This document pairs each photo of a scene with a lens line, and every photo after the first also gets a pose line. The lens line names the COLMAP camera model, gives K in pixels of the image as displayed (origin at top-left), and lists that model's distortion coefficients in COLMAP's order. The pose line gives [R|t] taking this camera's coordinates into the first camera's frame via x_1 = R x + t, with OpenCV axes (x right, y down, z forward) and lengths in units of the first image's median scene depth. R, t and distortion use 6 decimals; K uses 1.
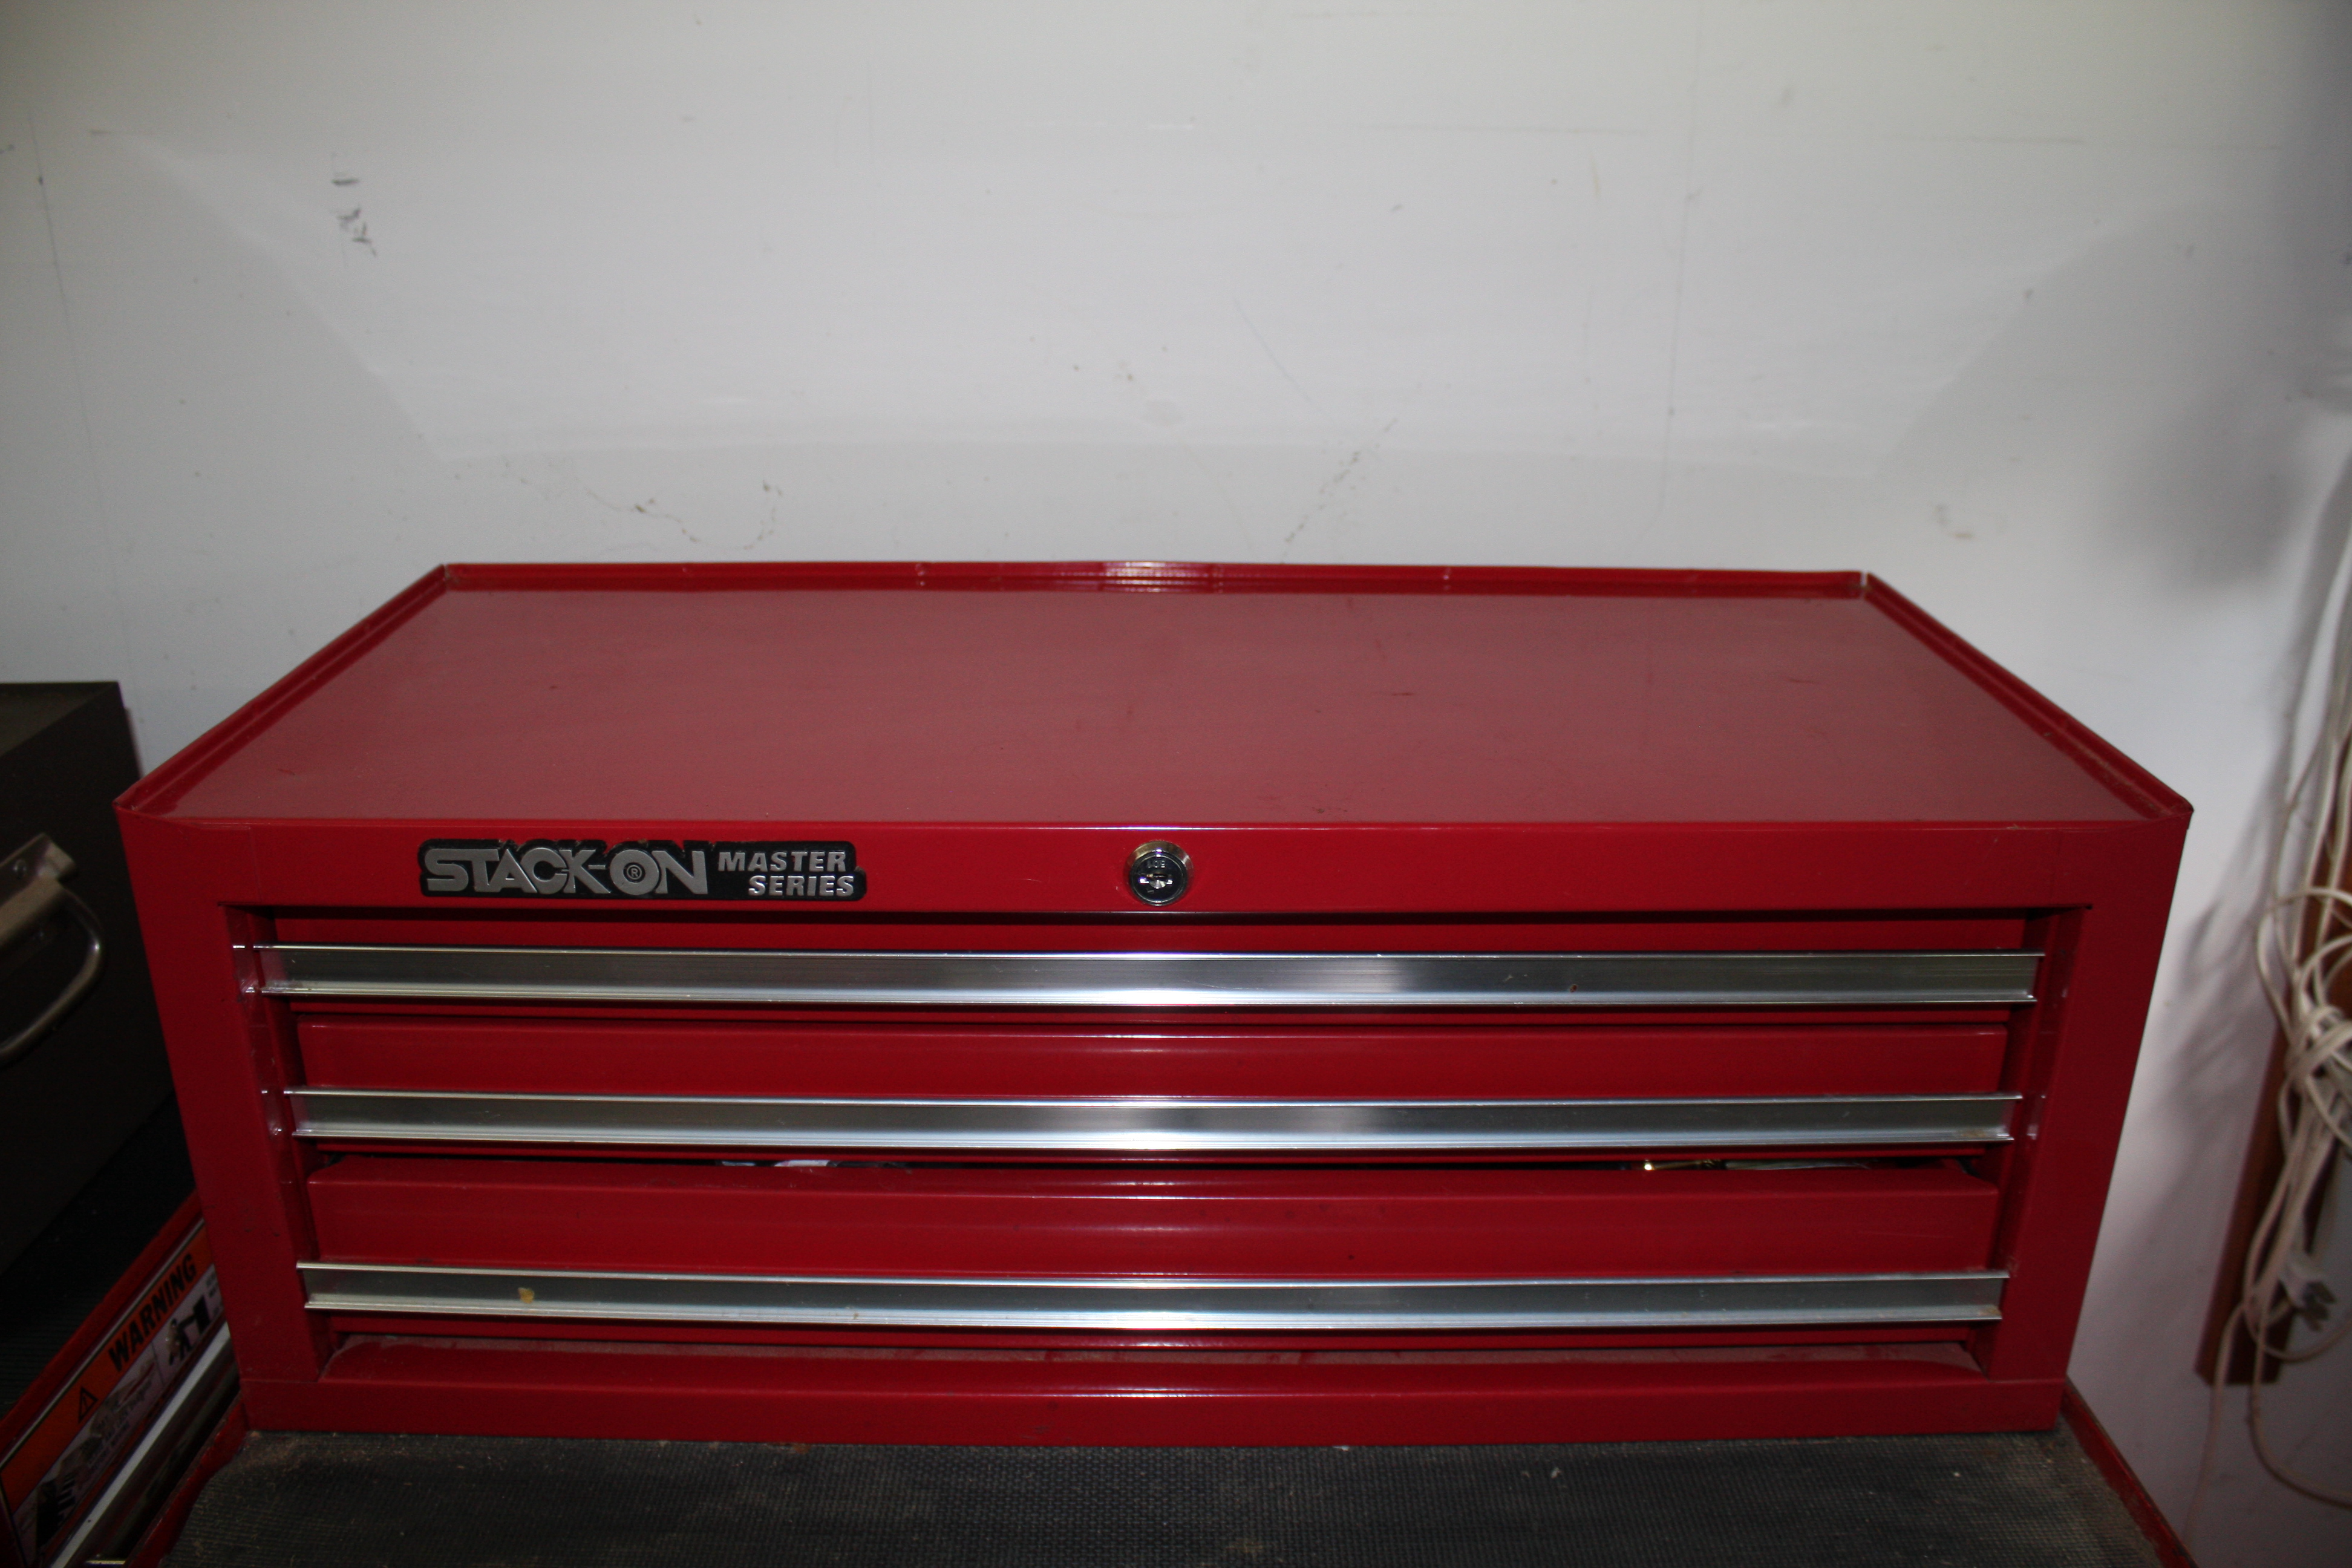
lens RADIAL K [[1928.1, 0, 1181.0], [0, 1928.1, 784.9], [0, 0, 1]] dist [-0.132243, 0.091612]
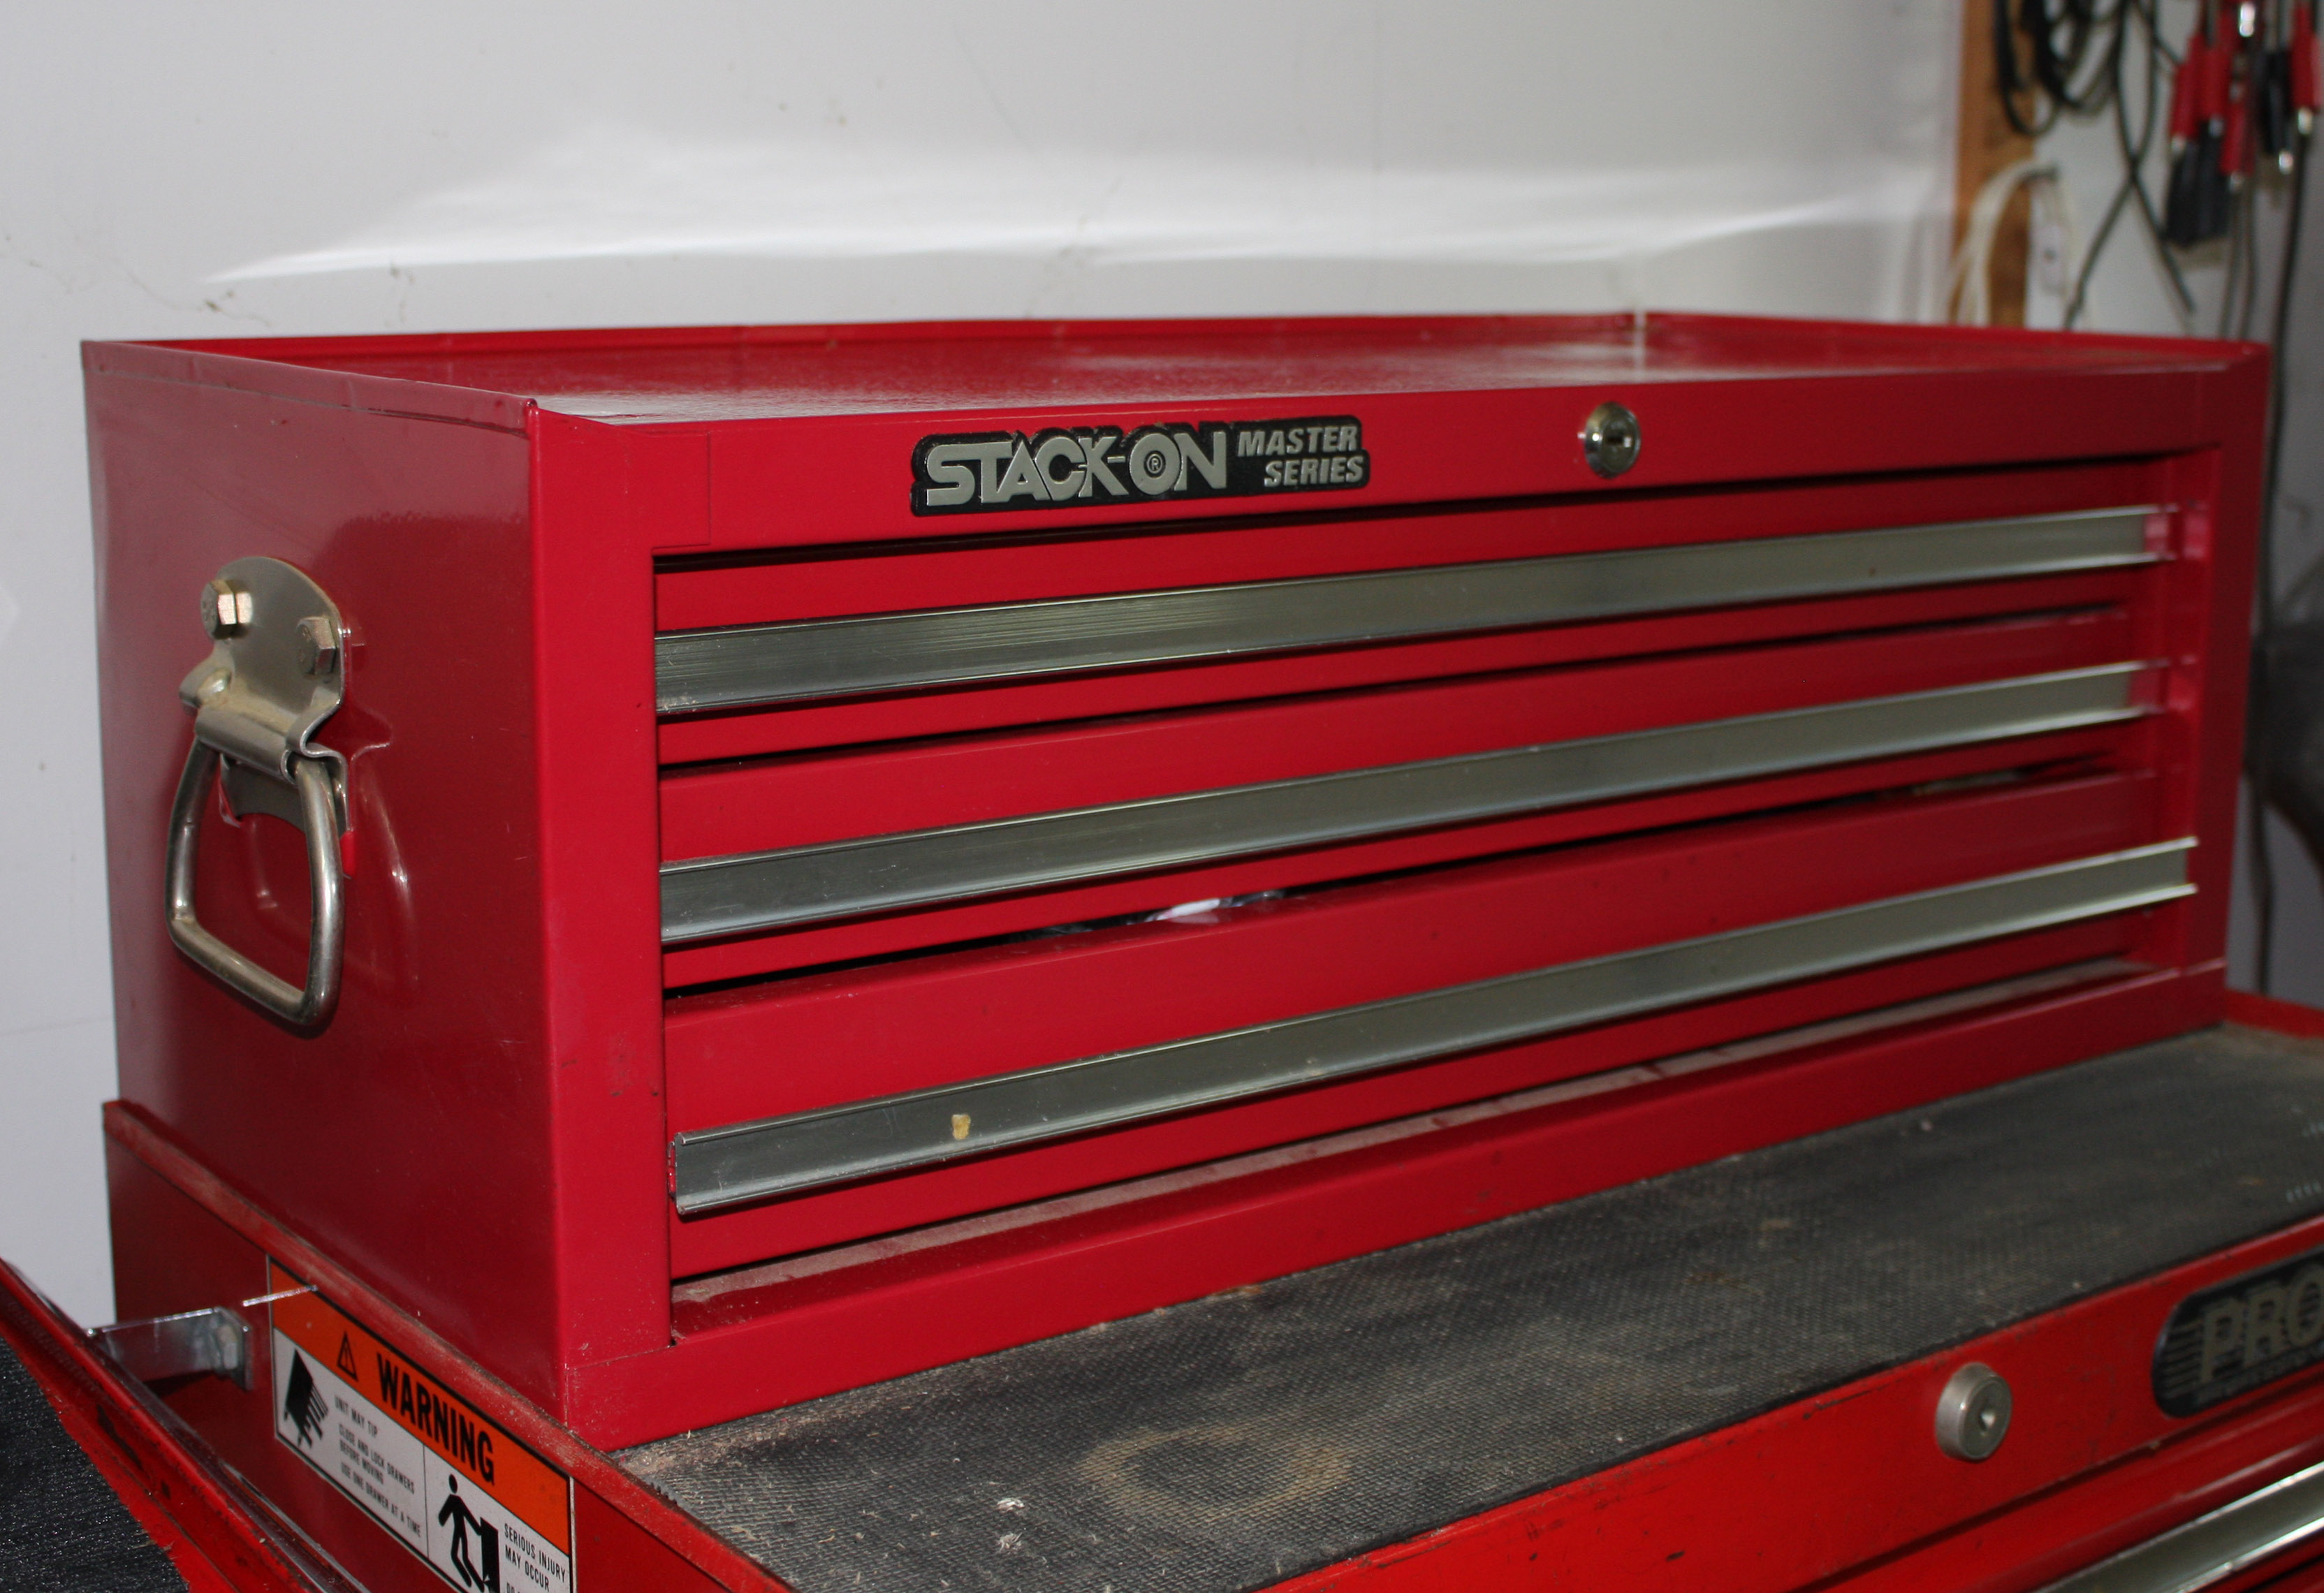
lens RADIAL K [[3043.5, 0, 1159.8], [0, 3043.5, 777.4], [0, 0, 1]] dist [-0.078013, 0.000000]
pose [[0.794523, -0.109583, 0.597265, -1.056916], [0.209799, 0.972550, -0.100650, 0.301218], [-0.569841, 0.205274, 0.795703, 0.014002]]
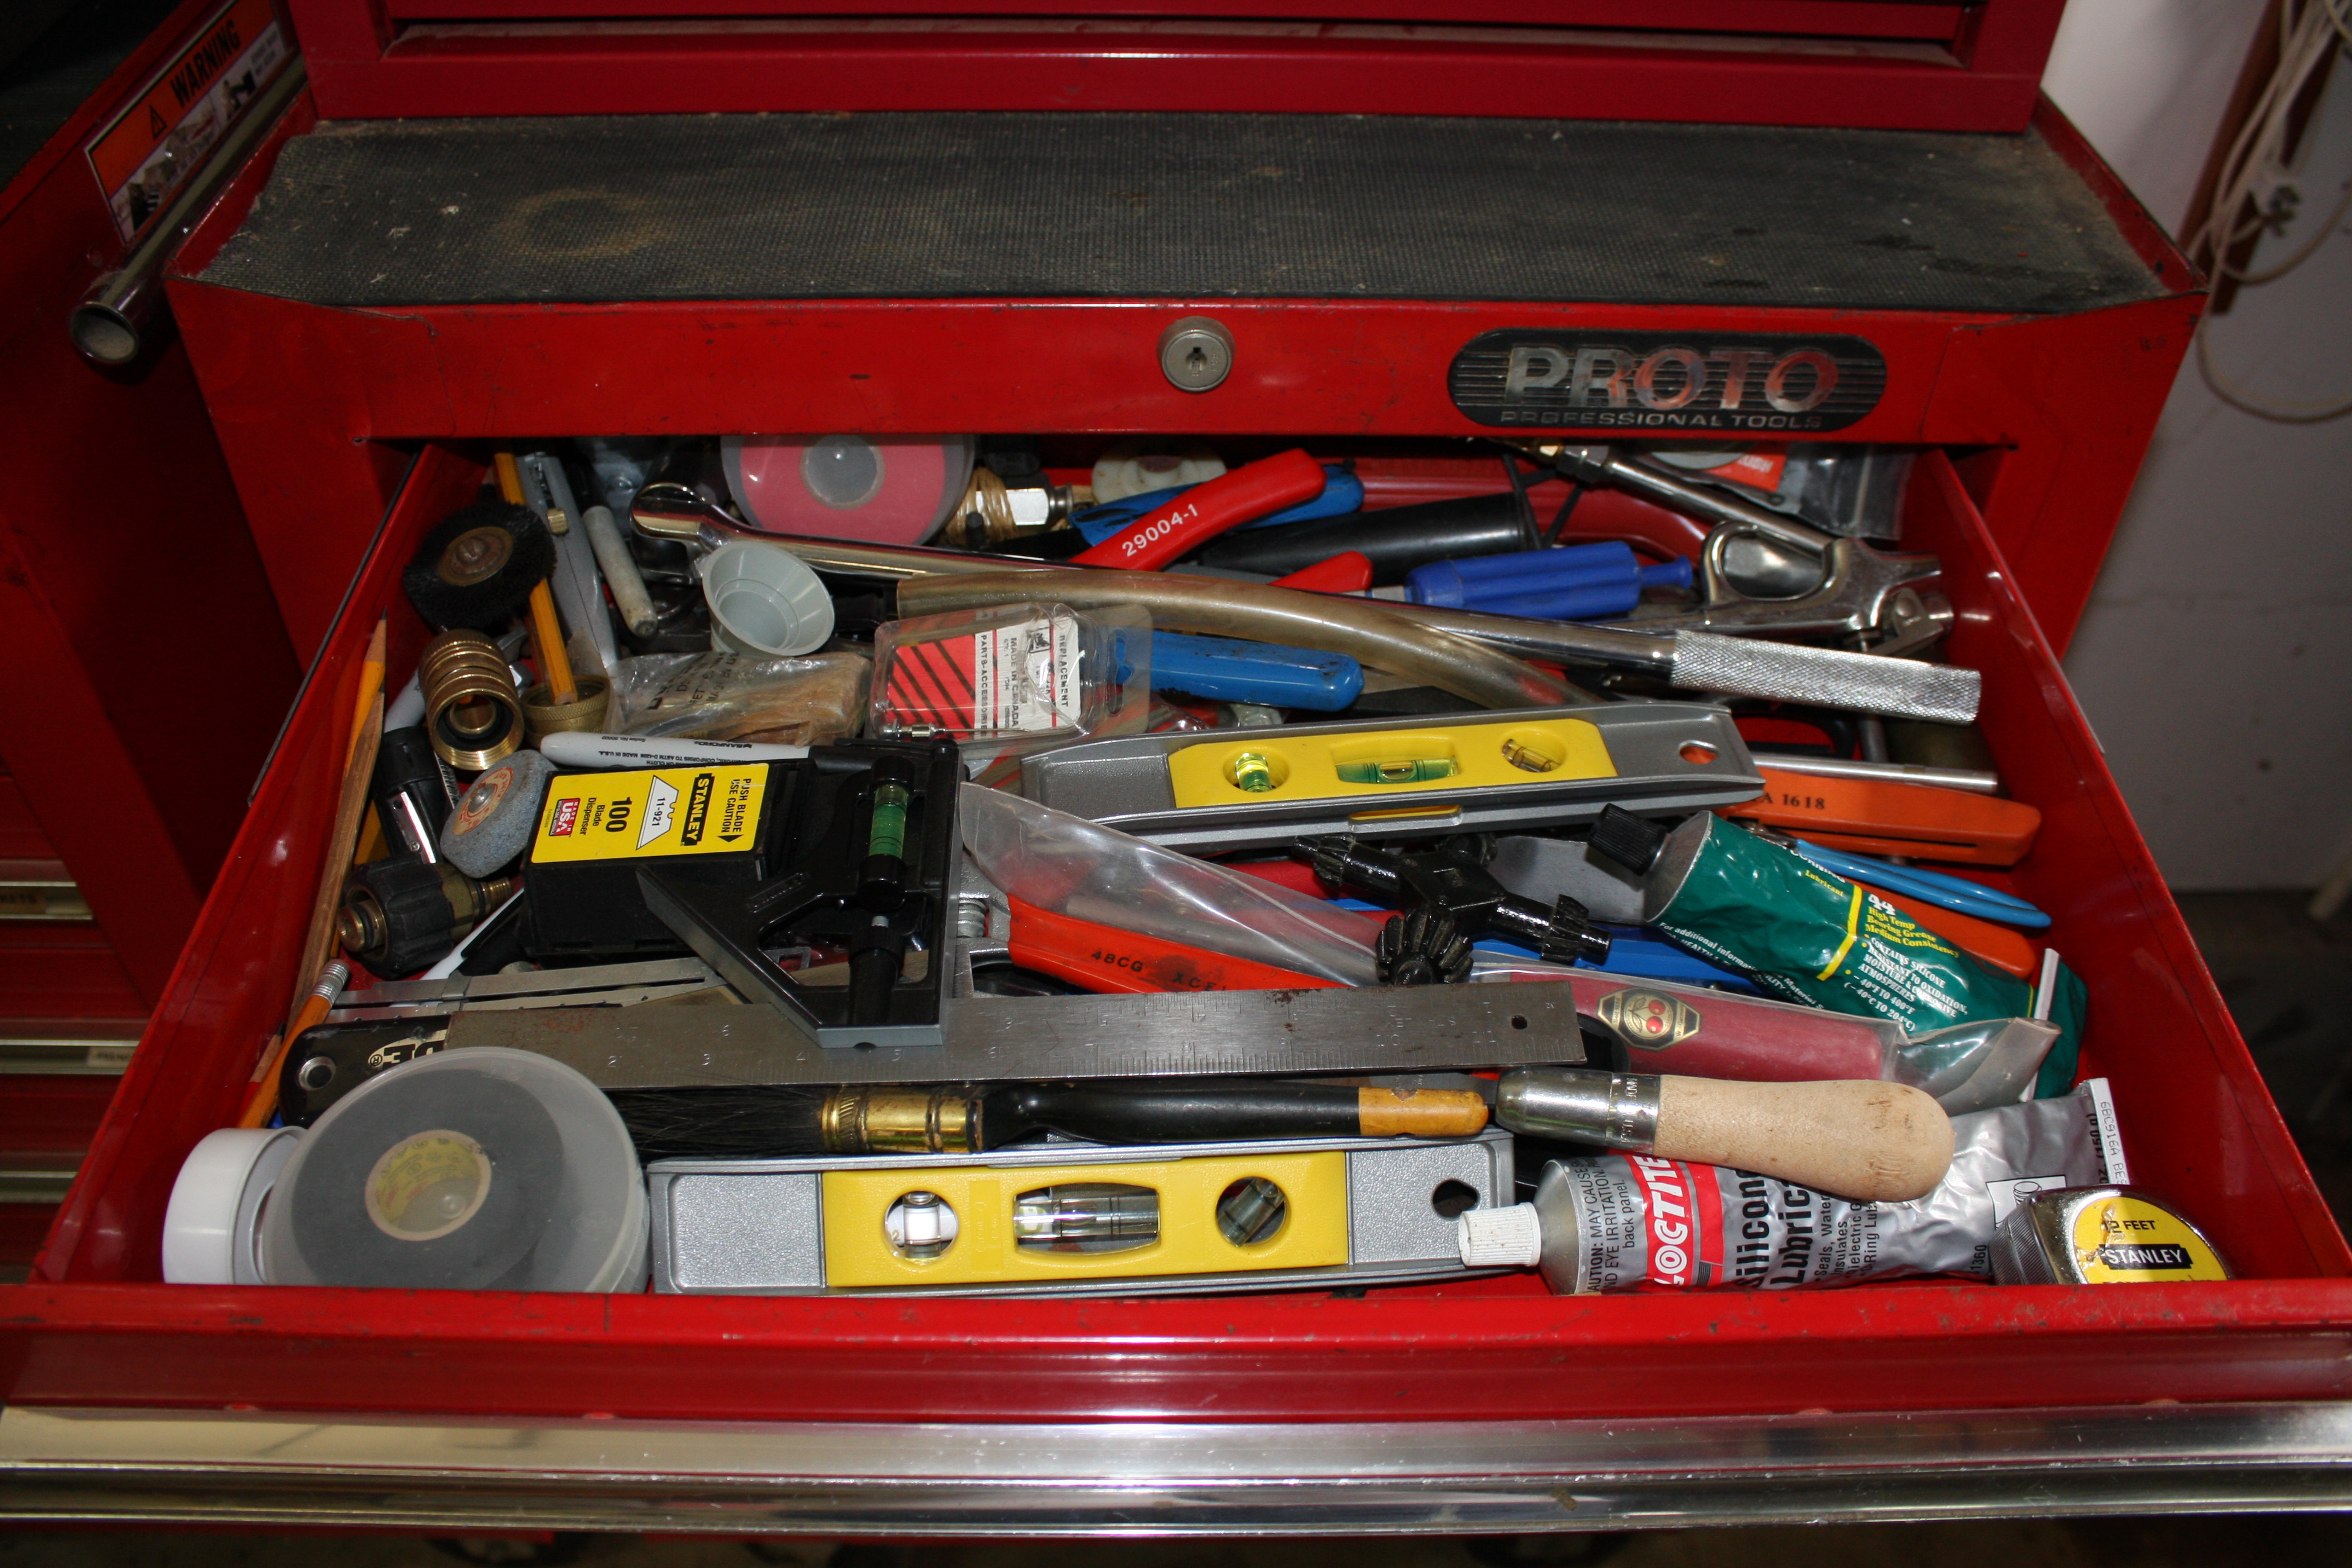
lens RADIAL K [[1928.1, 0, 1185.9], [0, 1928.1, 788.0], [0, 0, 1]] dist [-0.132243, 0.091612]
pose [[0.999957, 0.000366, 0.009251, -0.022720], [-0.003832, 0.926003, 0.377496, 0.338093], [-0.008428, -0.377515, 0.925965, -0.140112]]
